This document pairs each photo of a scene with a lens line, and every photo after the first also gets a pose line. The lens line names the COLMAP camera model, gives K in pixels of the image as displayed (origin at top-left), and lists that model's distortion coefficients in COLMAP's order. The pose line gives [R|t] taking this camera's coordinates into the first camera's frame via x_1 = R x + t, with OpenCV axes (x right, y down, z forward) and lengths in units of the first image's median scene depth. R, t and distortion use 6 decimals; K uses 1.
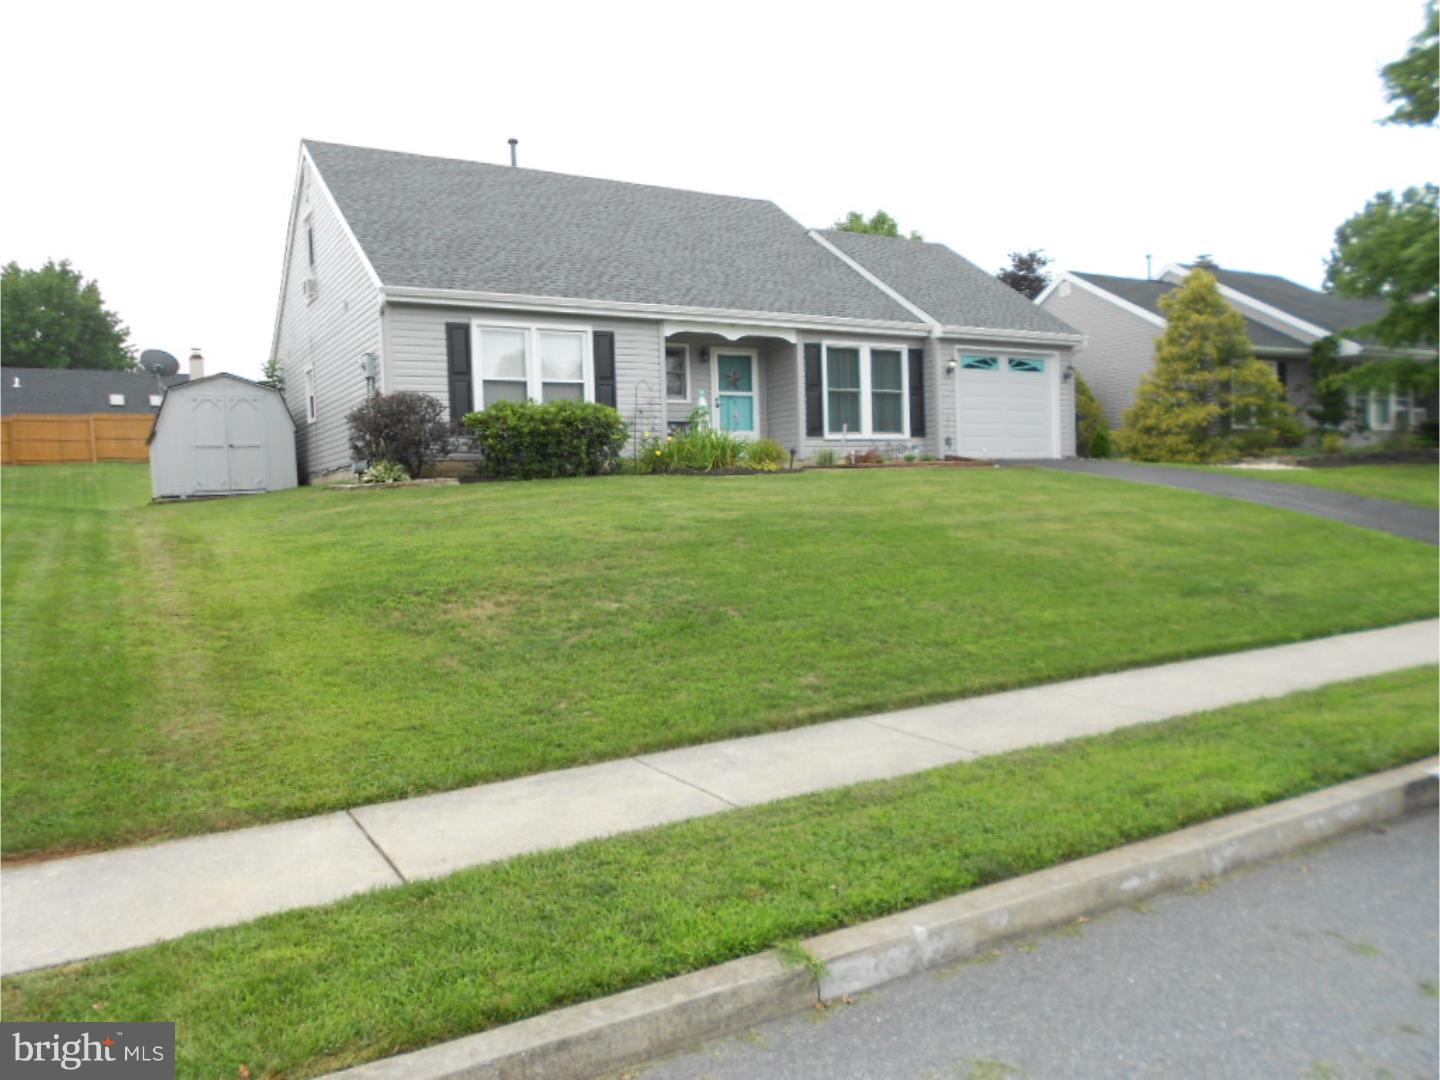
lens RADIAL K [[1127.5, 0, 720.0], [0, 1127.5, 540.0], [0, 0, 1]] dist [-0.005093, -0.003429]
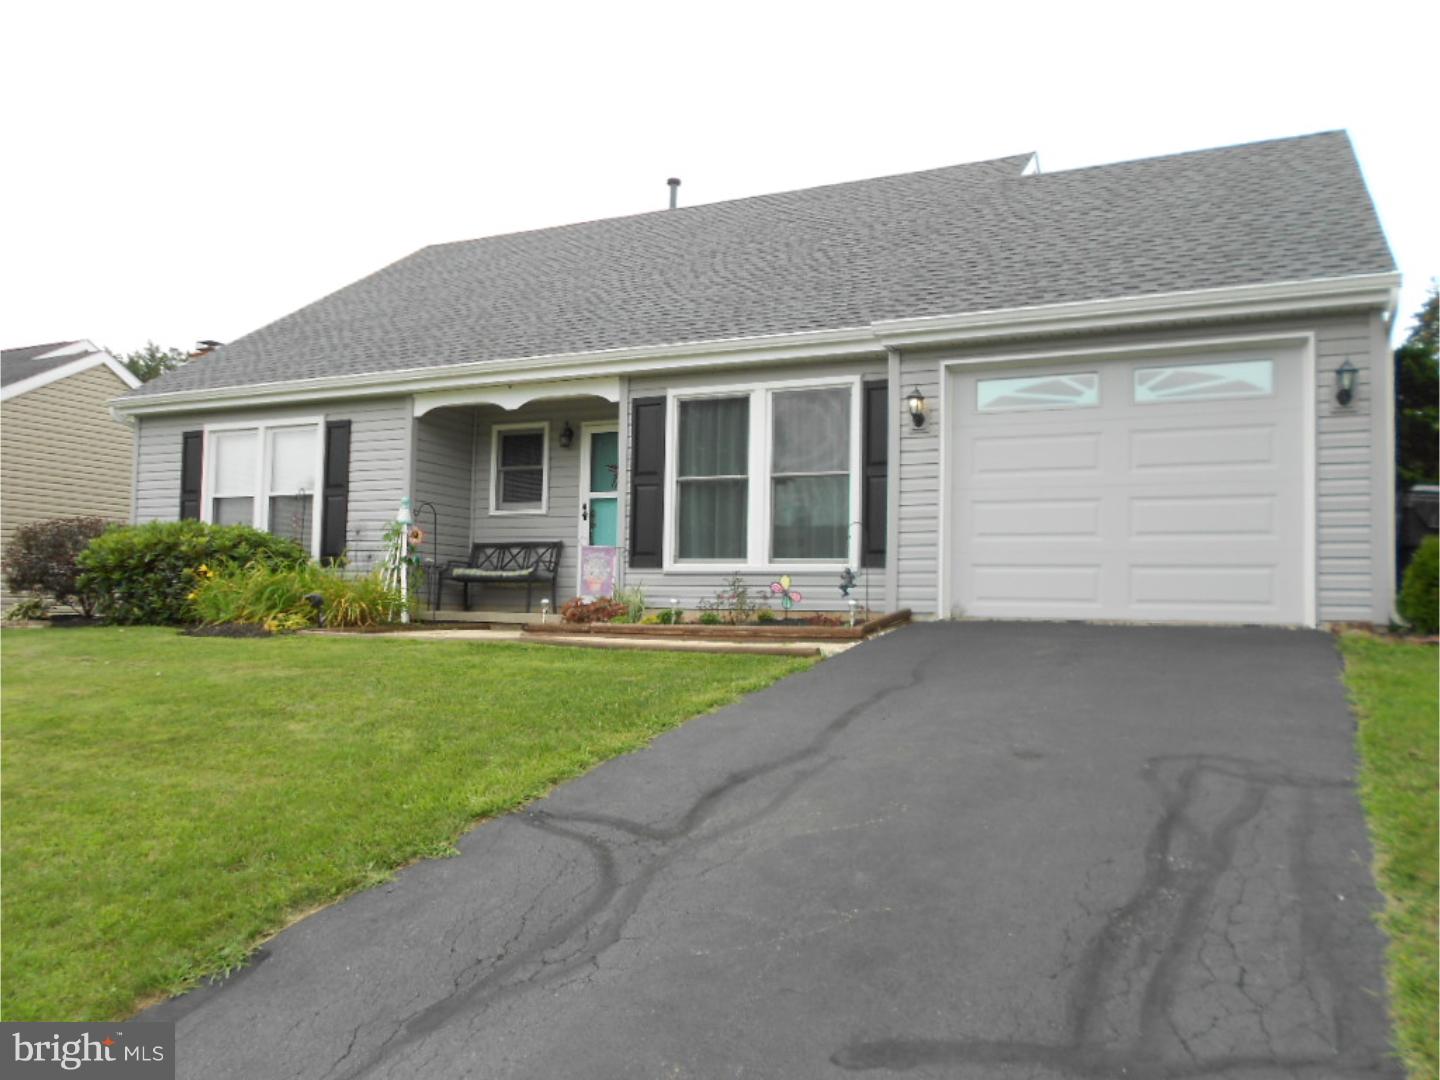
lens RADIAL K [[1127.5, 0, 720.0], [0, 1127.5, 540.0], [0, 0, 1]] dist [-0.005093, -0.003429]
pose [[0.554119, -0.013636, -0.832326, 0.562121], [-0.065211, 0.996082, -0.059733, -0.076334], [0.829879, 0.087376, 0.551059, 0.743409]]
